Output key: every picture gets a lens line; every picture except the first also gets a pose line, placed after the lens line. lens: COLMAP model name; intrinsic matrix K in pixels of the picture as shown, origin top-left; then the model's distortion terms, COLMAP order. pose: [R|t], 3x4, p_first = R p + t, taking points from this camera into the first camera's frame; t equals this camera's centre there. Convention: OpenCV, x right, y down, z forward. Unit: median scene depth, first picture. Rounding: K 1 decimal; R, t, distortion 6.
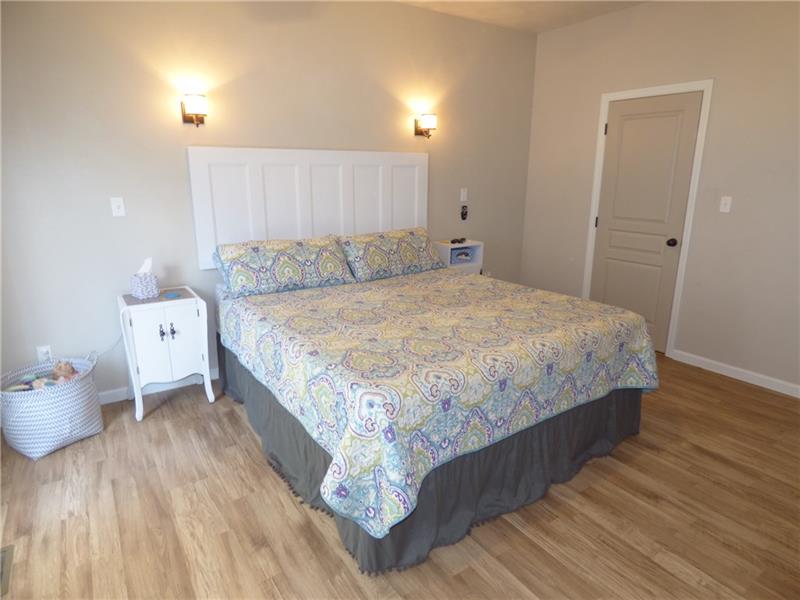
lens RADIAL K [[472.2, 0, 401.9], [0, 472.2, 297.1], [0, 0, 1]] dist [0.033144, -0.085933]
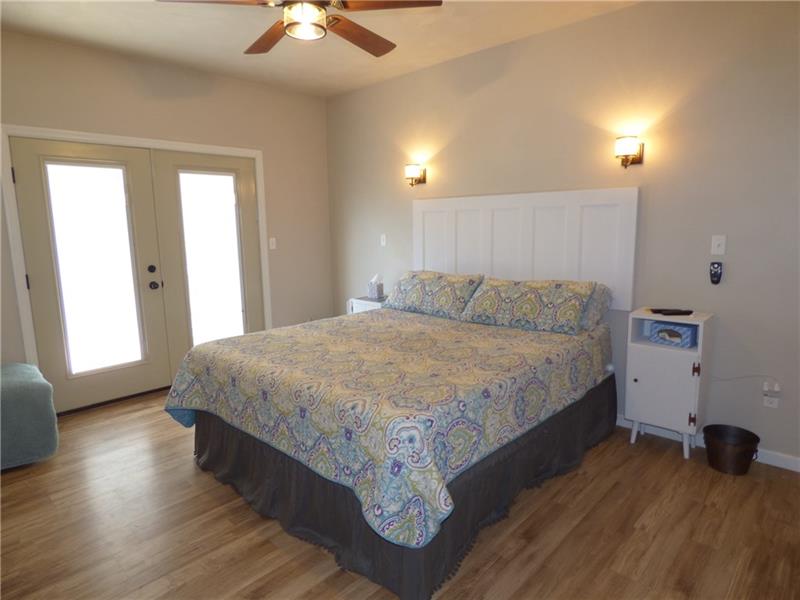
lens RADIAL K [[473.8, 0, 400.2], [0, 473.8, 291.6], [0, 0, 1]] dist [-0.077526, 0.001000]
pose [[0.210698, 0.127508, -0.969200, 0.901582], [-0.232317, 0.969583, 0.077054, -0.147769], [0.949545, 0.208927, 0.233911, 0.663565]]
